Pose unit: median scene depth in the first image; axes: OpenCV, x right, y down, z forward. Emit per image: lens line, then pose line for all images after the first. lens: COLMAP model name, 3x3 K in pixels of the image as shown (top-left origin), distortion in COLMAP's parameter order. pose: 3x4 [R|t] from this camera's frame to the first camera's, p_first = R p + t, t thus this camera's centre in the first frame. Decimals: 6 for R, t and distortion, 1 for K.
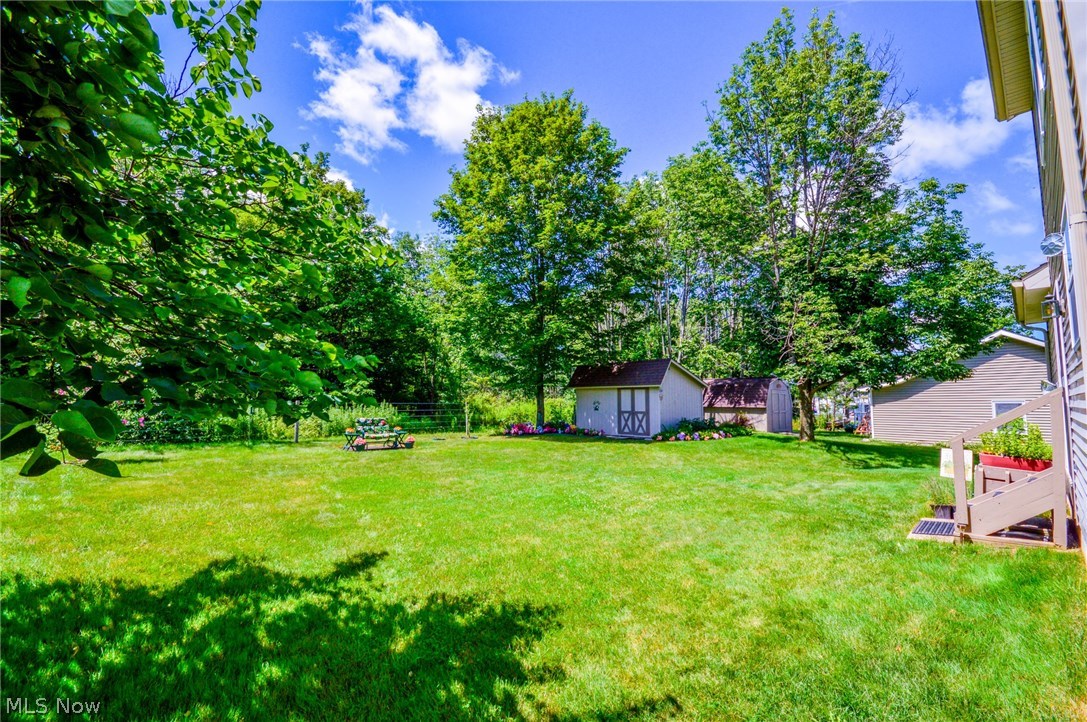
lens RADIAL K [[489.5, 0, 543.5], [0, 489.5, 361.0], [0, 0, 1]] dist [-0.001037, 0.000020]
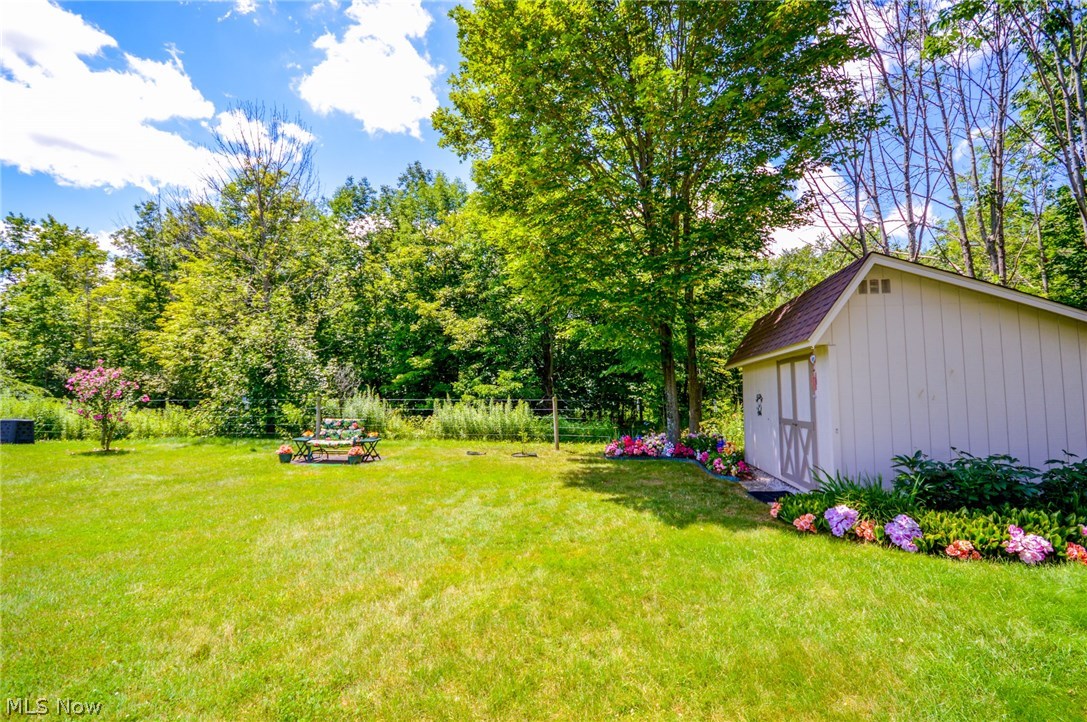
lens RADIAL K [[489.5, 0, 543.5], [0, 489.5, 361.0], [0, 0, 1]] dist [-0.001037, 0.000020]
pose [[0.535945, -0.072580, -0.841127, 0.426057], [0.074795, 0.996462, -0.038326, 0.062320], [0.840933, -0.042372, 0.539478, 0.697974]]
